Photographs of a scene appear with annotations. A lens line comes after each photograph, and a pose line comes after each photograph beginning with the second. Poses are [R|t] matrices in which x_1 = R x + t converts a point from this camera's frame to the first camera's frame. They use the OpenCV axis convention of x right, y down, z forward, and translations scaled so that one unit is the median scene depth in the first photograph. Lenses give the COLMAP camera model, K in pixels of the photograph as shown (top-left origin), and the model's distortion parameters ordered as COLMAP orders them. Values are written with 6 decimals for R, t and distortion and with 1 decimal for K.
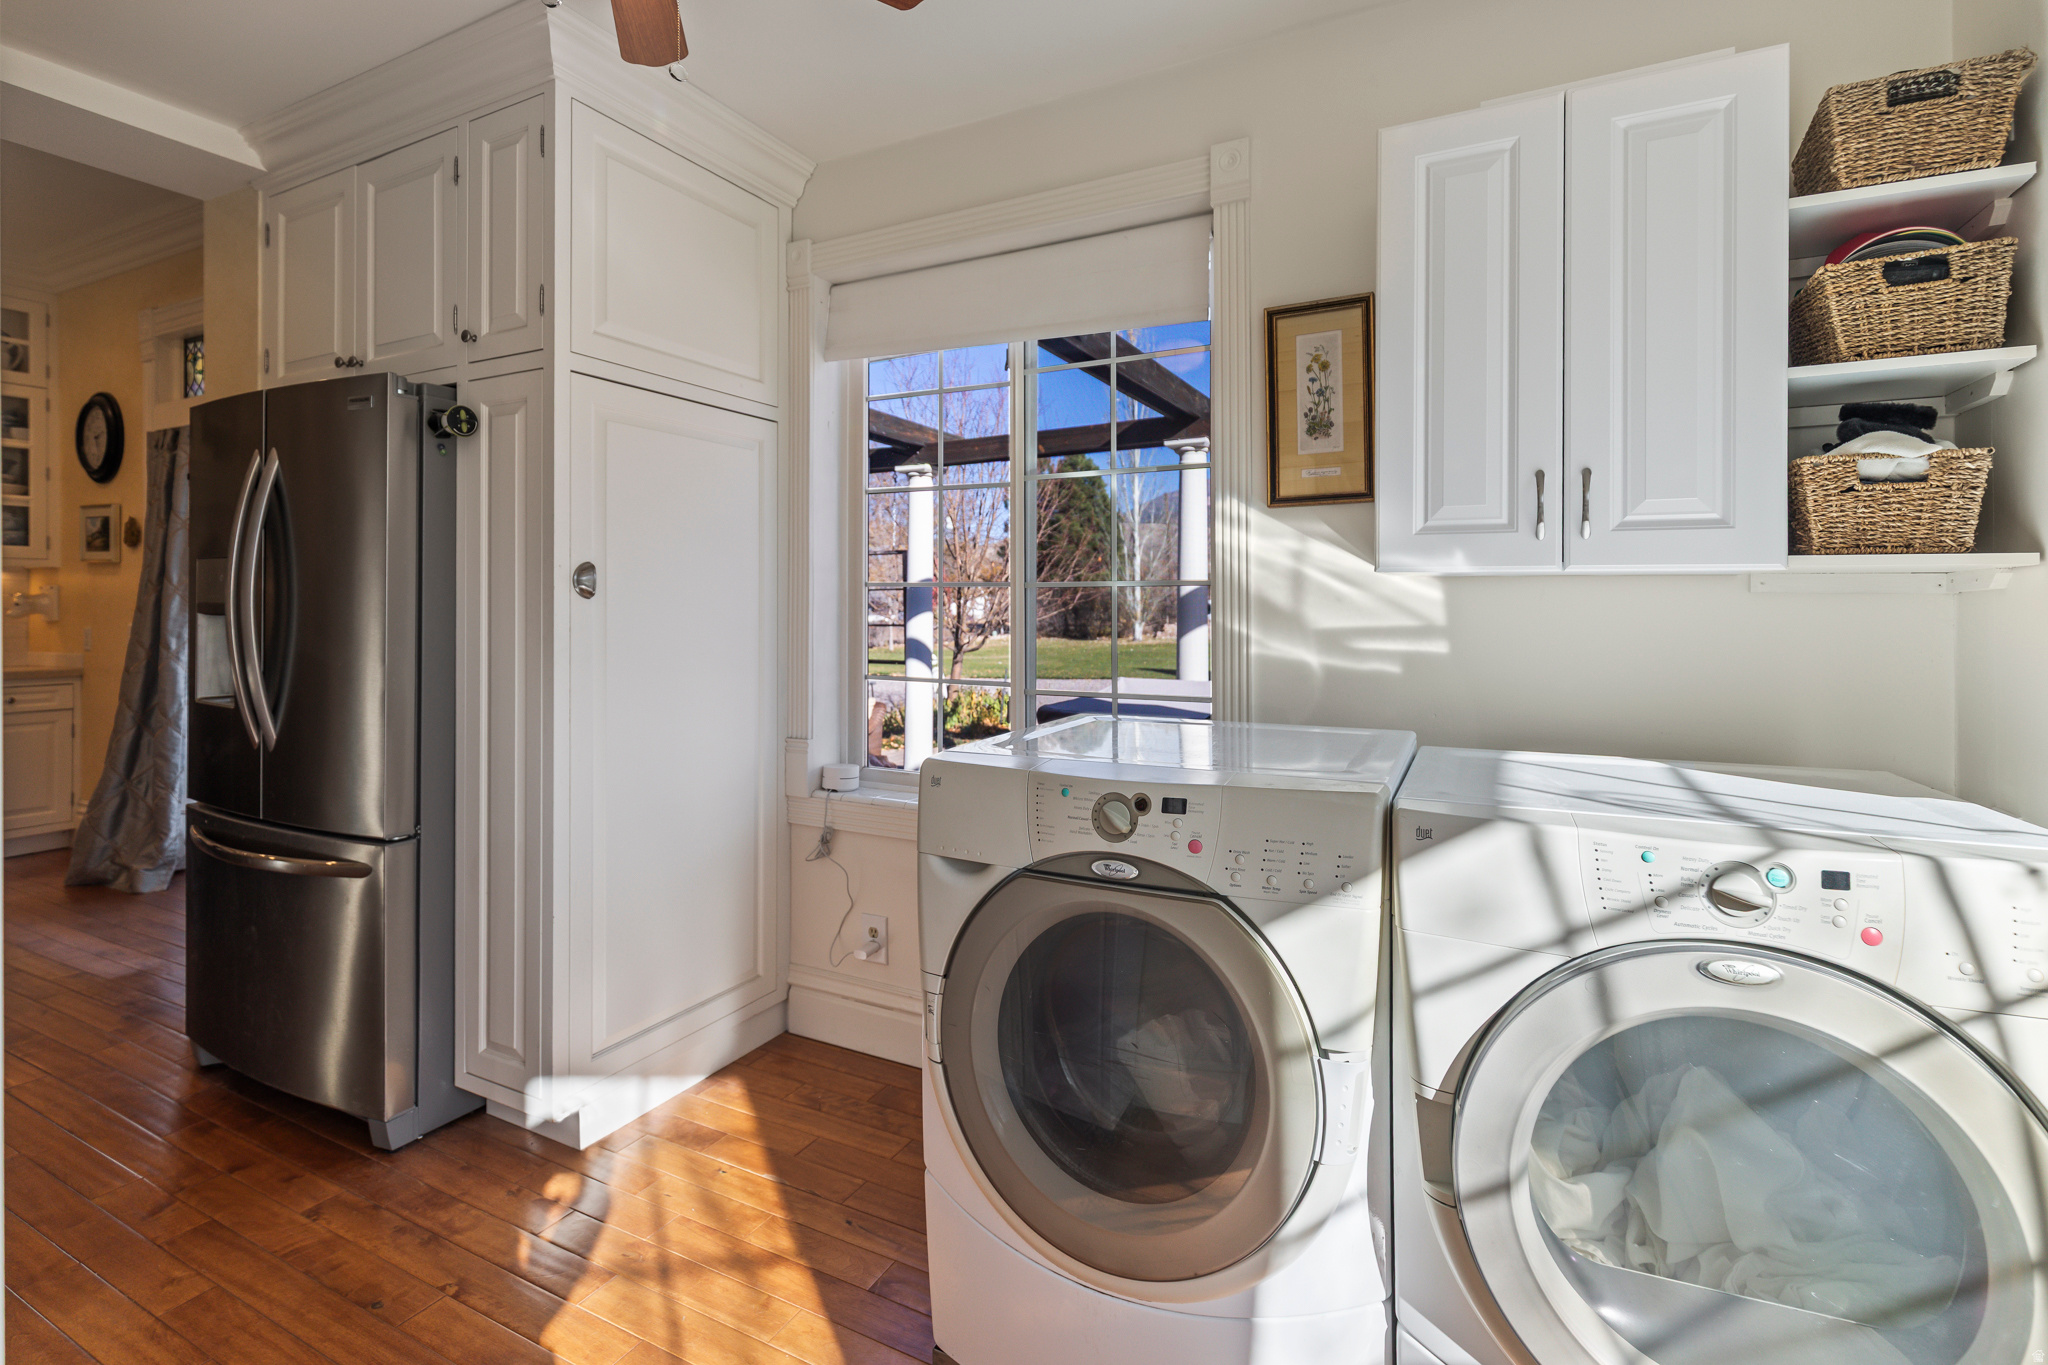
lens RADIAL K [[933.1, 0, 1011.3], [0, 933.1, 603.7], [0, 0, 1]] dist [-0.004170, -0.001558]
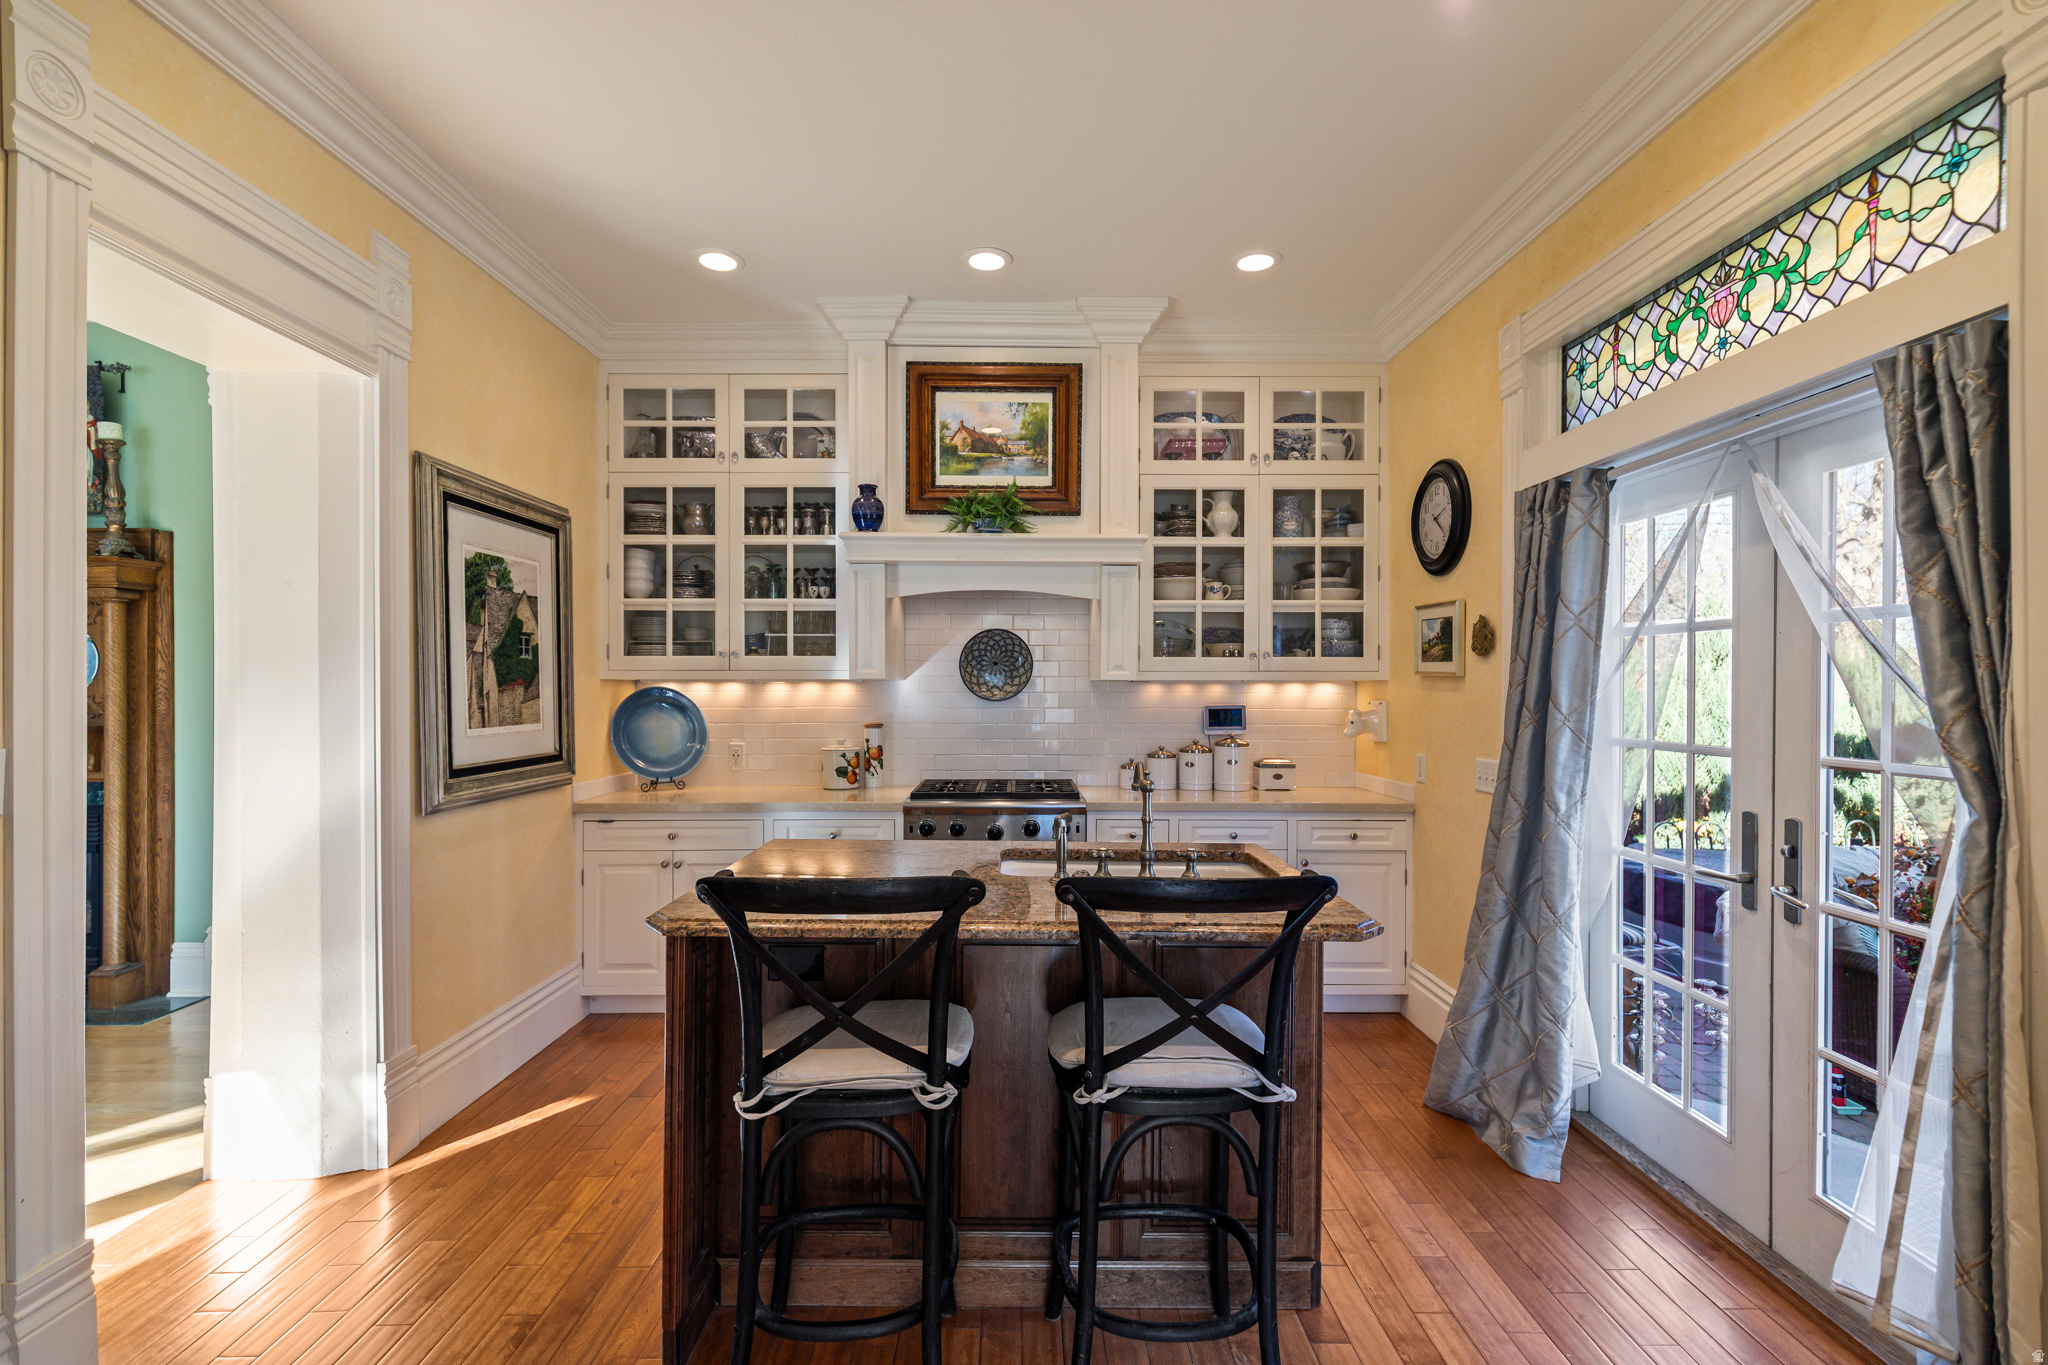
lens RADIAL K [[933.1, 0, 1018.8], [0, 933.1, 693.6], [0, 0, 1]] dist [-0.004170, -0.001558]
pose [[0.458690, 0.005098, -0.888582, -0.467923], [0.001419, 0.999978, 0.006469, -0.037157], [0.888595, -0.004228, 0.458672, 0.336402]]
